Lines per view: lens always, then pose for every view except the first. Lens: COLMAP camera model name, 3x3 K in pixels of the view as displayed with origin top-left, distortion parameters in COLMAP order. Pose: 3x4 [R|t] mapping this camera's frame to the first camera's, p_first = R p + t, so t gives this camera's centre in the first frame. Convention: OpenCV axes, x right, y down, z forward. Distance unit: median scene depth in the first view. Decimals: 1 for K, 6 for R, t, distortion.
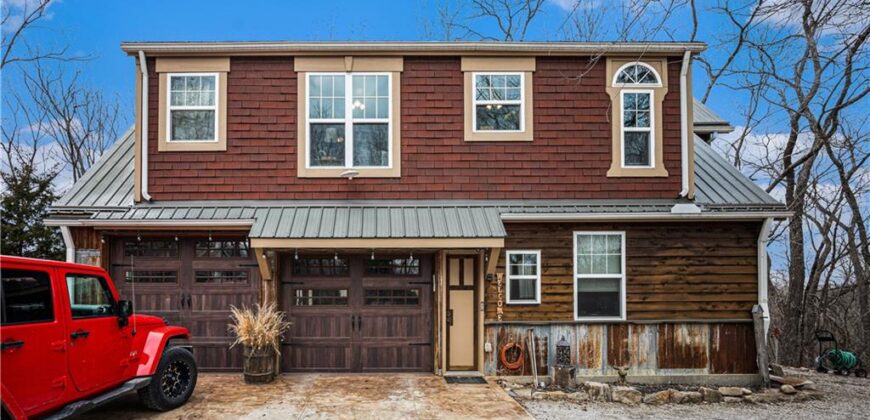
lens RADIAL K [[404.4, 0, 434.1], [0, 404.4, 308.1], [0, 0, 1]] dist [-0.001664, -0.000222]
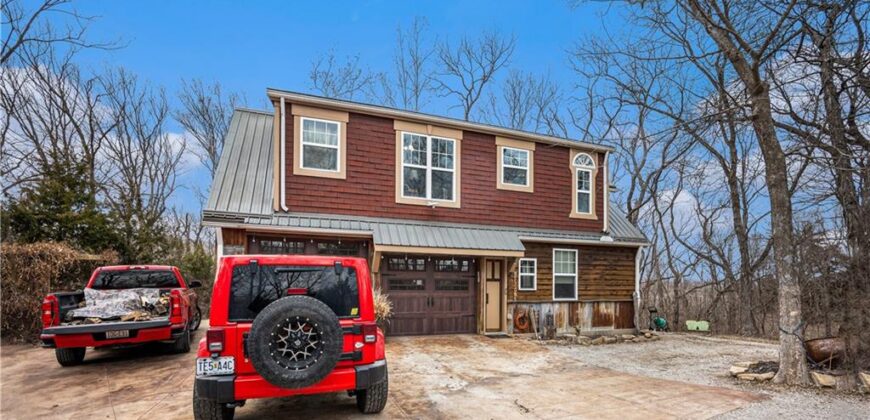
lens RADIAL K [[404.4, 0, 434.1], [0, 404.4, 308.1], [0, 0, 1]] dist [-0.001664, -0.000222]
pose [[0.936825, -0.008596, 0.349692, -0.726336], [-0.001616, 0.999581, 0.028900, 0.014854], [-0.349793, -0.027639, 0.936419, -0.432498]]
